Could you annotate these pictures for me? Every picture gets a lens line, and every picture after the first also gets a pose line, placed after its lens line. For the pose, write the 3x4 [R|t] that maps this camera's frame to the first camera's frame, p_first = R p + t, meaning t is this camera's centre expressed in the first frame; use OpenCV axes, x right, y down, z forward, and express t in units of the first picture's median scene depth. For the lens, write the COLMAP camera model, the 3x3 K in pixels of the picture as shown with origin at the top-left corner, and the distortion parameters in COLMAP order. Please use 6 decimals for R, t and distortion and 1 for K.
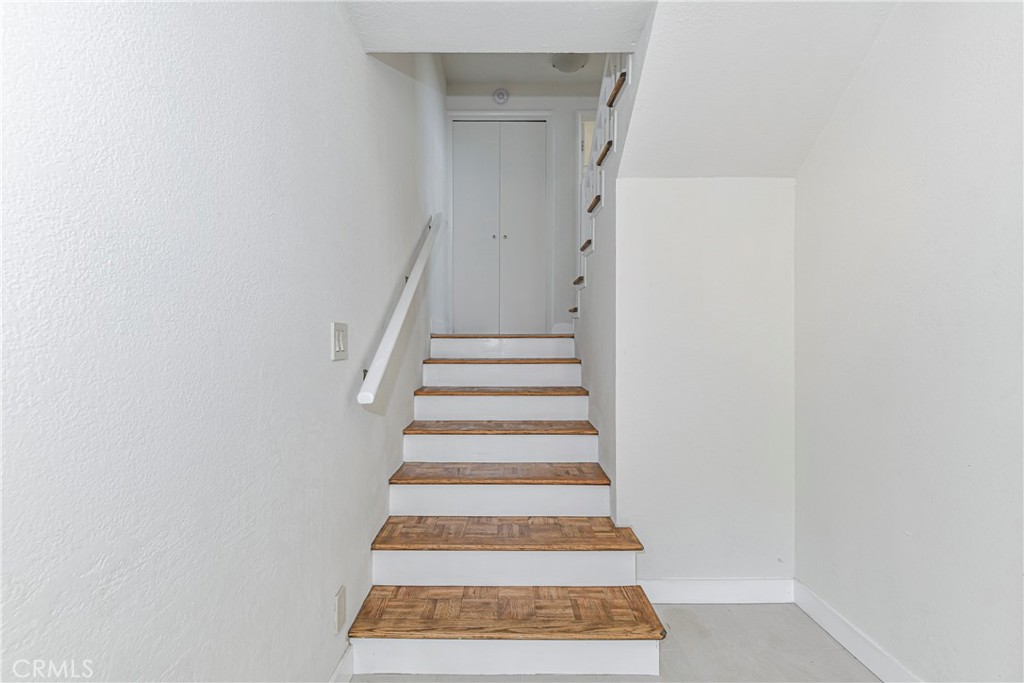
lens RADIAL K [[486.1, 0, 510.1], [0, 486.1, 337.2], [0, 0, 1]] dist [0.018107, -0.024884]
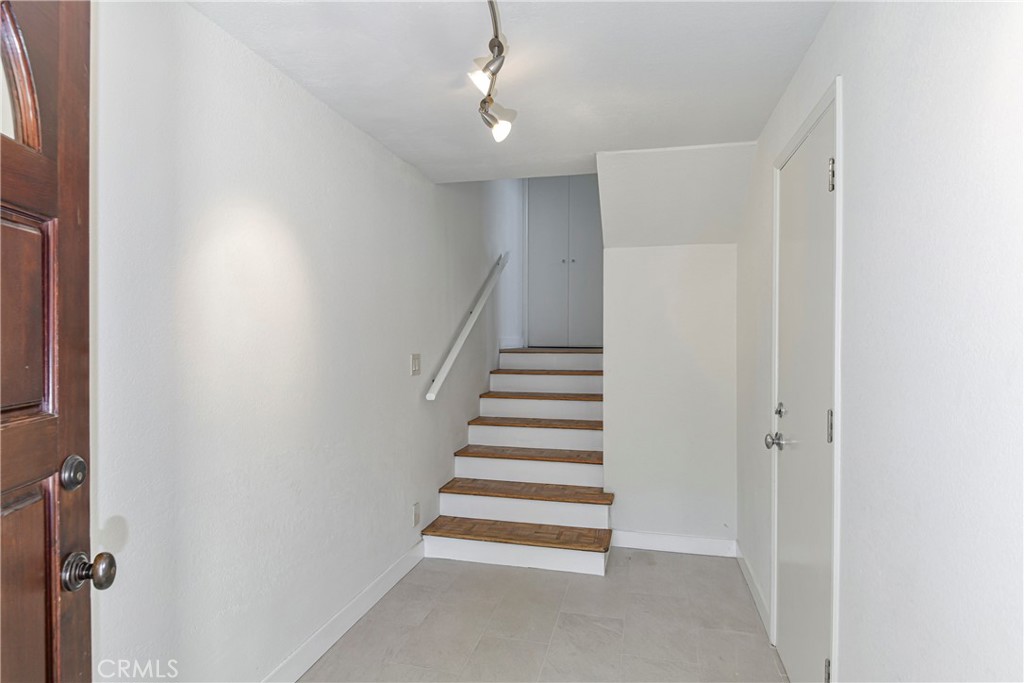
lens RADIAL K [[599.9, 0, 513.8], [0, 599.9, 334.2], [0, 0, 1]] dist [-0.001639, -0.002726]
pose [[0.968171, -0.000972, -0.250286, 0.406360], [0.001865, 0.999993, 0.003334, -0.080689], [0.250281, -0.003694, 0.968166, -0.766795]]
